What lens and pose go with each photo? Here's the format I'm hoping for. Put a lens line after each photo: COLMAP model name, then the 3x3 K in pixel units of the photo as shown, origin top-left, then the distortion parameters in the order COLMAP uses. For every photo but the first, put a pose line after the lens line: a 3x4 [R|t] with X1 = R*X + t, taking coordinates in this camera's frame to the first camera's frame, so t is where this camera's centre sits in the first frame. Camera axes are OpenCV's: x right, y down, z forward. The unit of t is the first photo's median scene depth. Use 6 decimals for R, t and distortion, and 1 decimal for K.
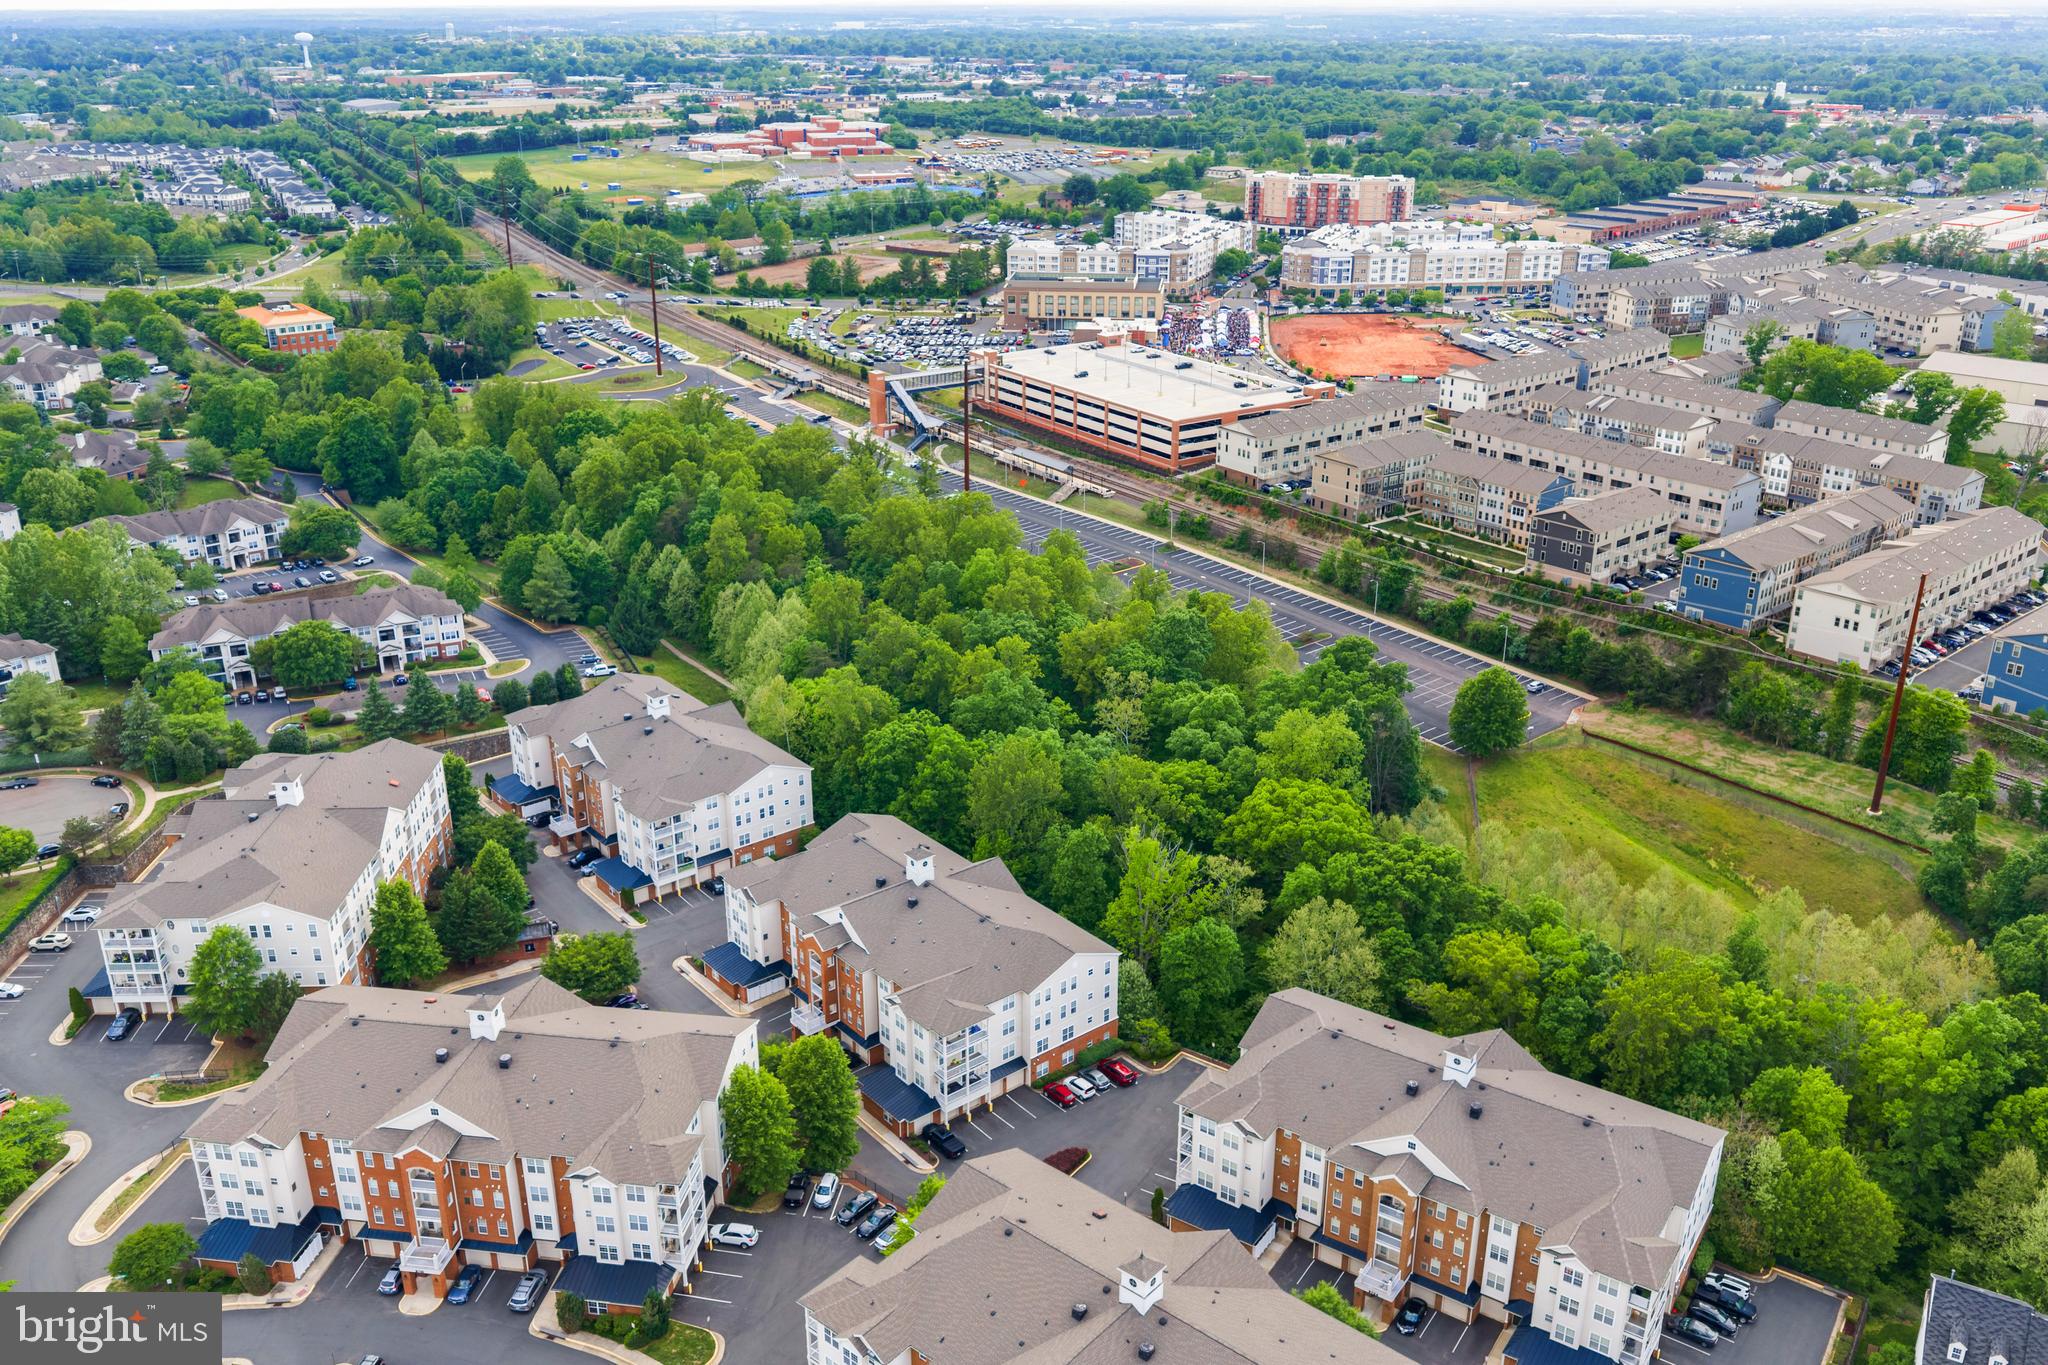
lens RADIAL K [[1712.2, 0, 1017.3], [0, 1712.2, 689.9], [0, 0, 1]] dist [0.026928, -0.044131]
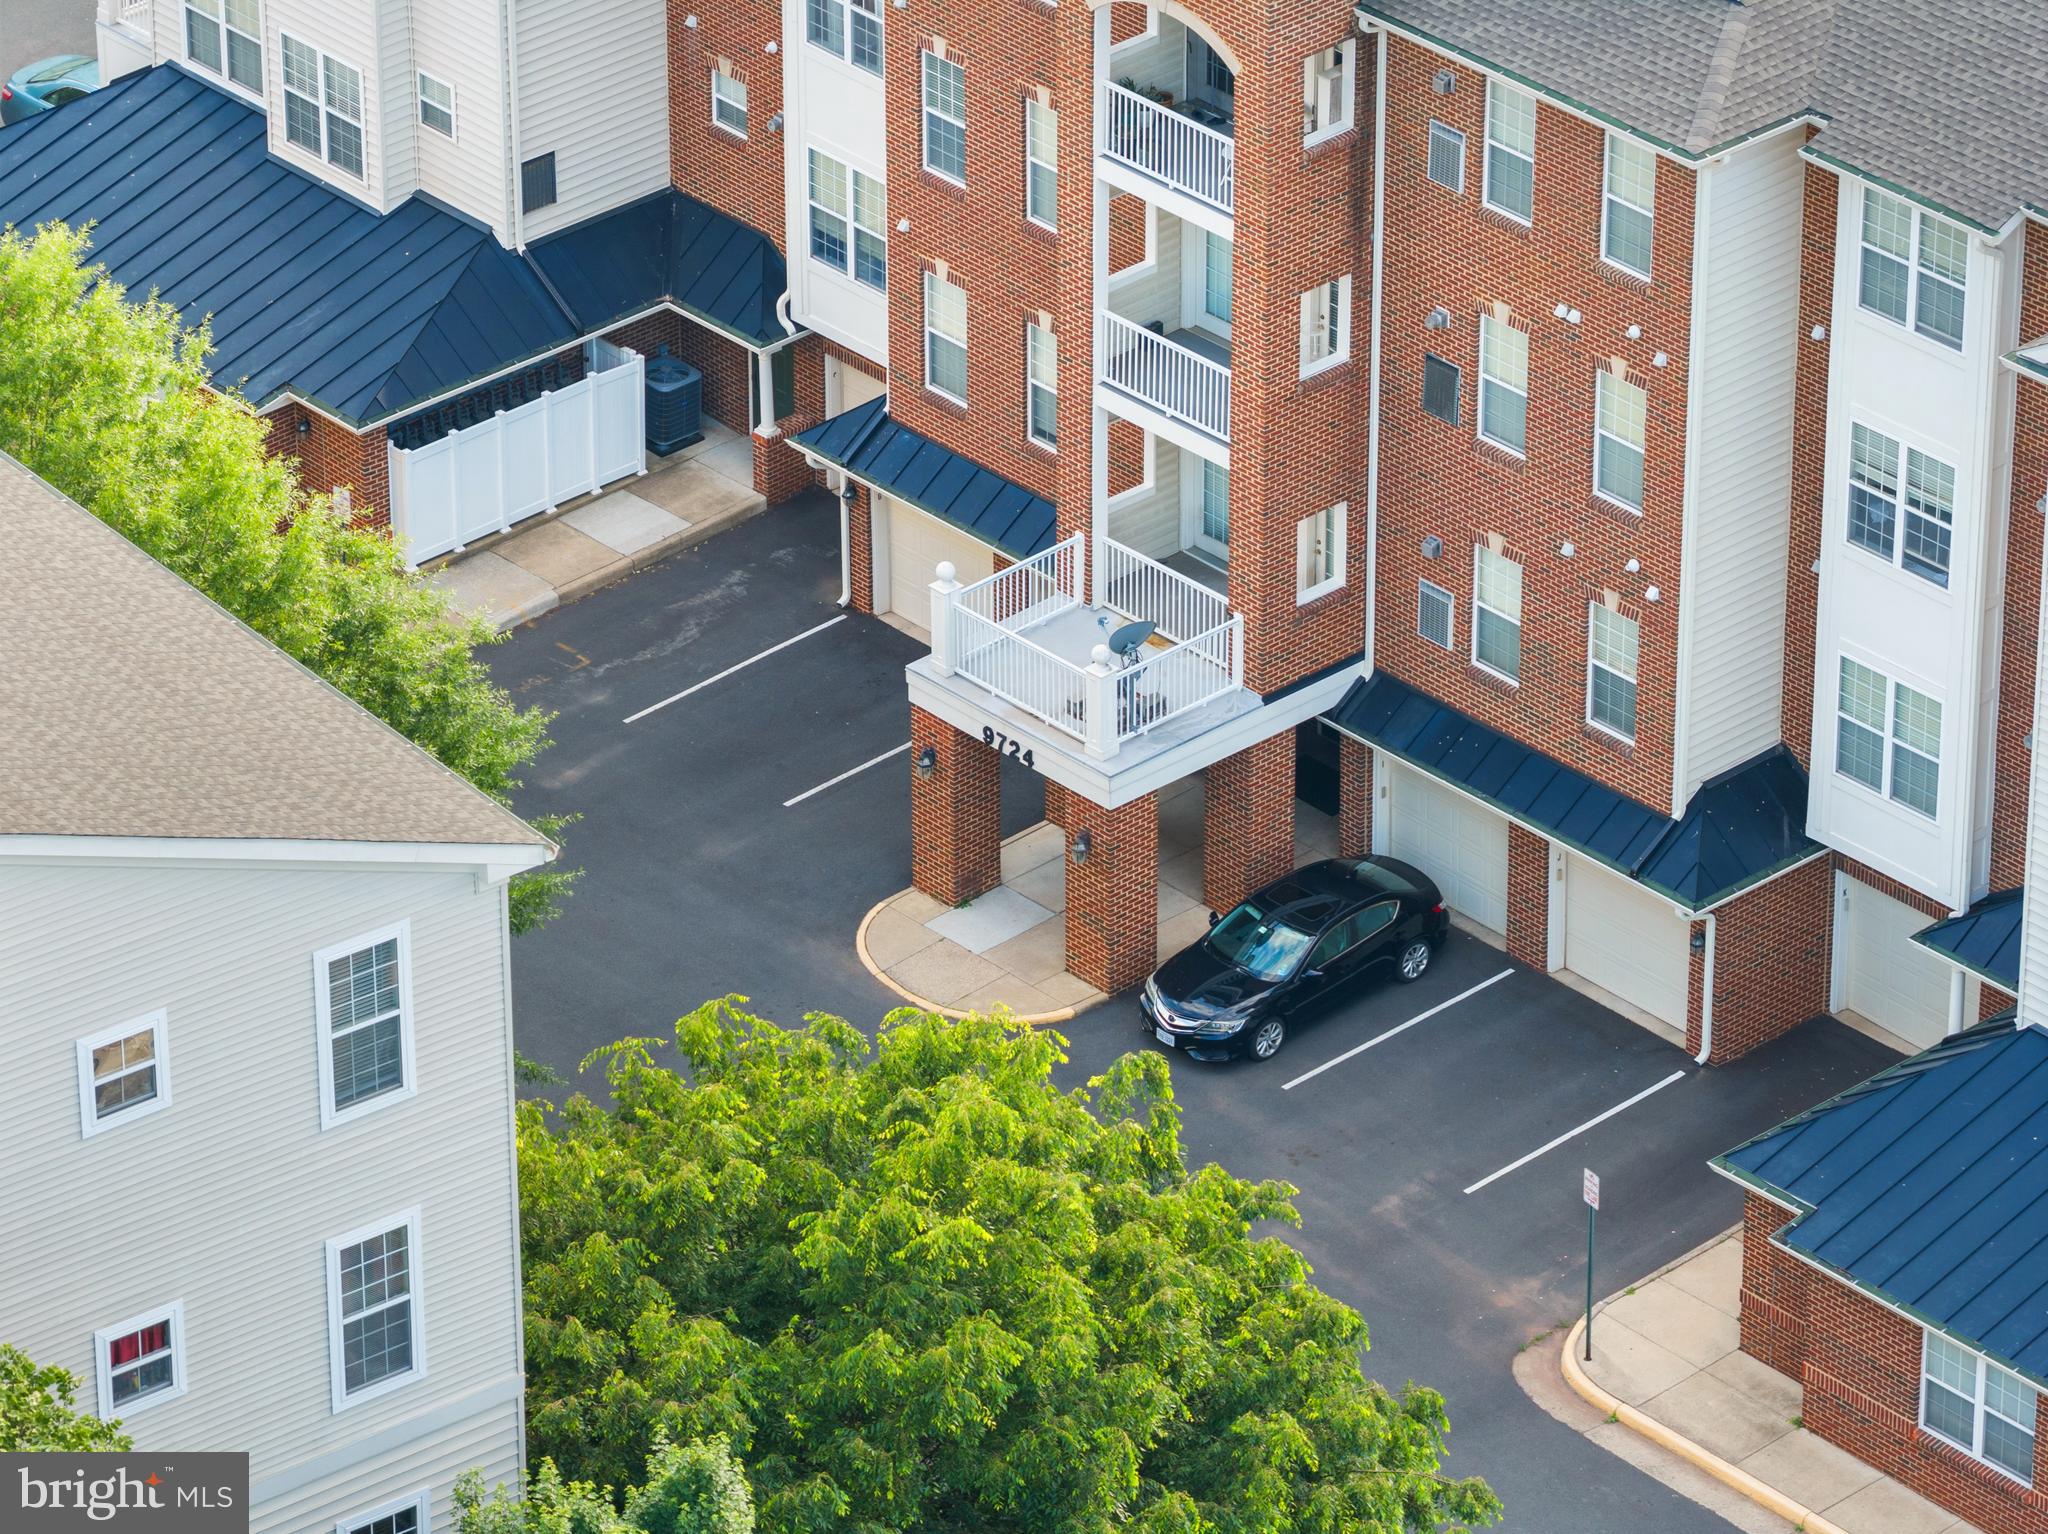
lens RADIAL K [[10064.8, 0, 1024.0], [0, 10064.8, 767.0], [0, 0, 1]] dist [0.528327, 1.354115]
pose [[0.975320, 0.109727, -0.191601, 0.210531], [-0.083621, 0.986698, 0.139406, 0.142421], [0.204349, -0.119944, 0.971522, 0.138197]]
